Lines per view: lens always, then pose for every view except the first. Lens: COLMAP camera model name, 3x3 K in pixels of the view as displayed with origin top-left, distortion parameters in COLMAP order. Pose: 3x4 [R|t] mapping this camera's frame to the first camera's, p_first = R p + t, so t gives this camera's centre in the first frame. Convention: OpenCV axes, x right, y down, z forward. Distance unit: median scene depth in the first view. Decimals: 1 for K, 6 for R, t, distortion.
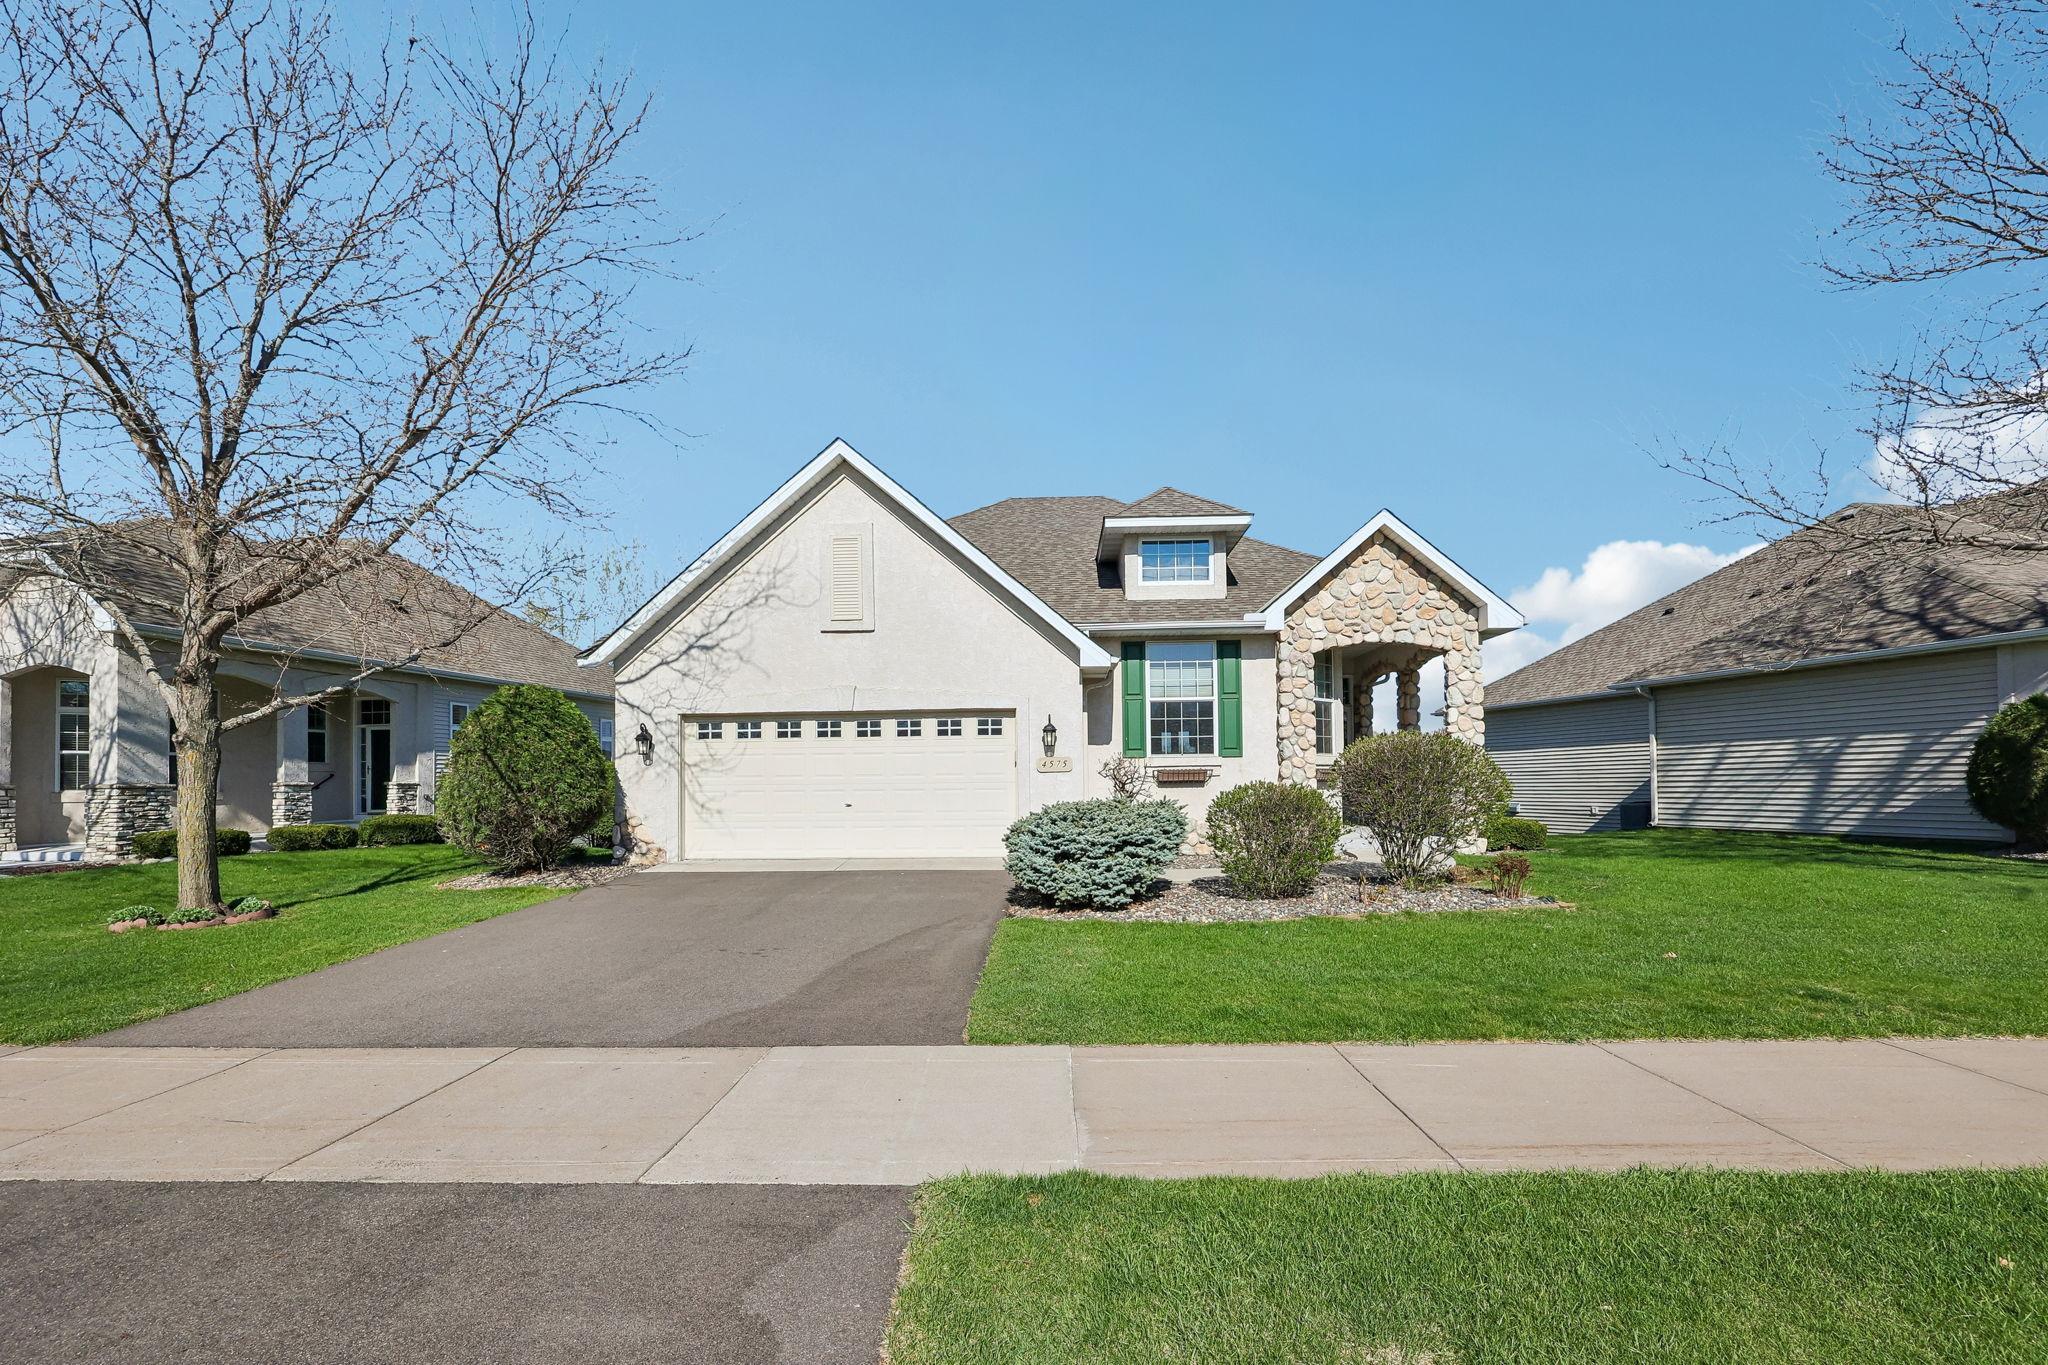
lens RADIAL K [[837.2, 0, 1027.7], [0, 837.2, 689.4], [0, 0, 1]] dist [0.000518, -0.000542]
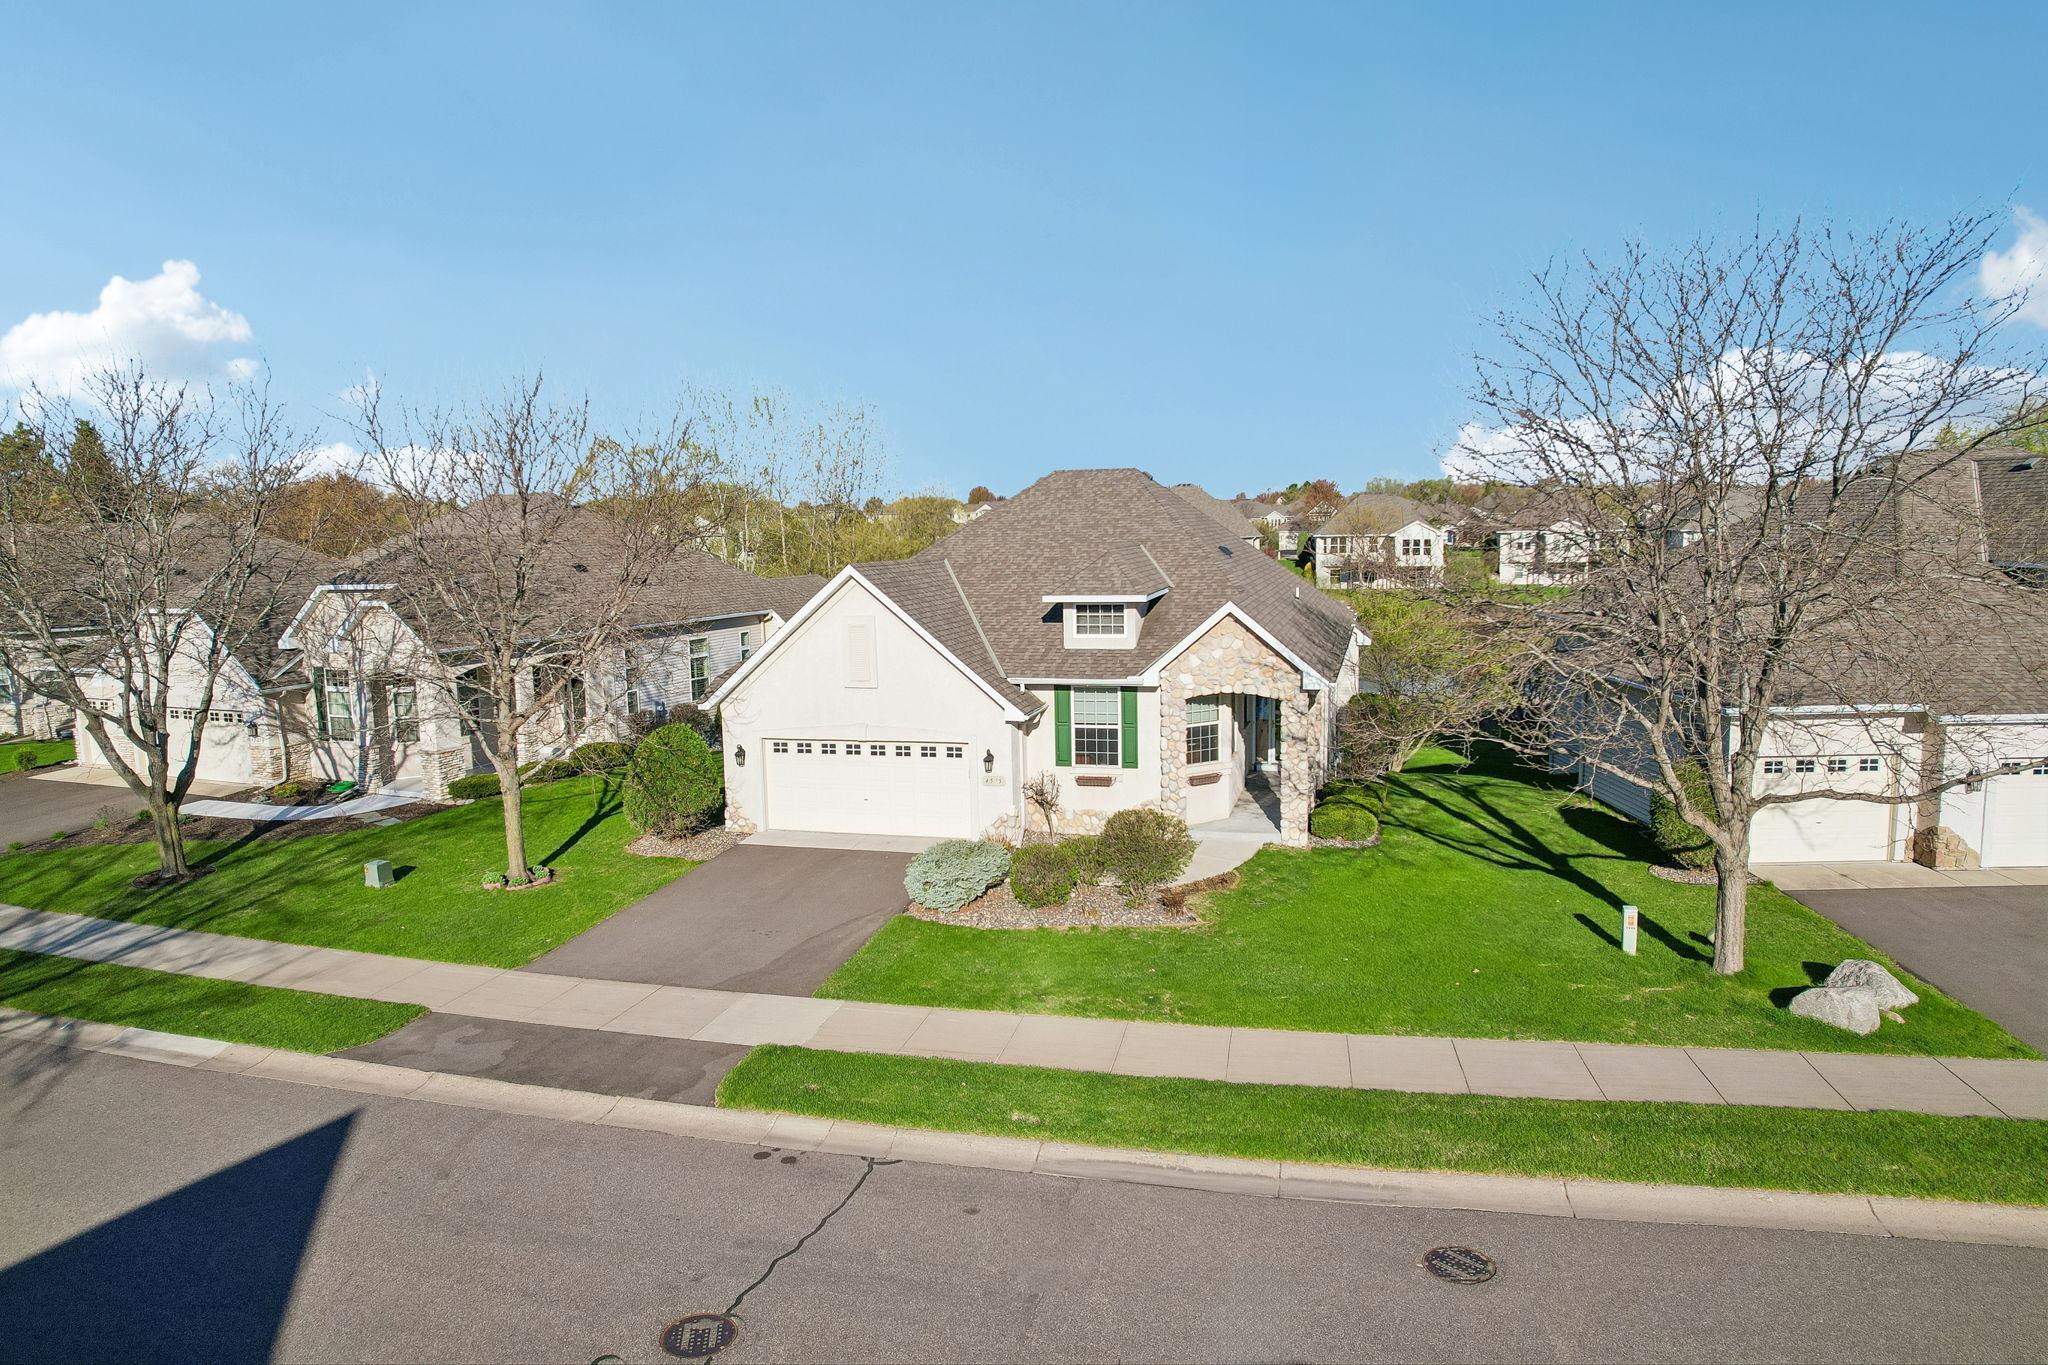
lens RADIAL K [[842.2, 0, 1018.3], [0, 842.2, 682.9], [0, 0, 1]] dist [0.000026, -0.000095]
pose [[0.985733, 0.003646, -0.168279, 0.295609], [0.021559, 0.988796, 0.147711, -0.275757], [0.166932, -0.149232, 0.974609, -0.397310]]
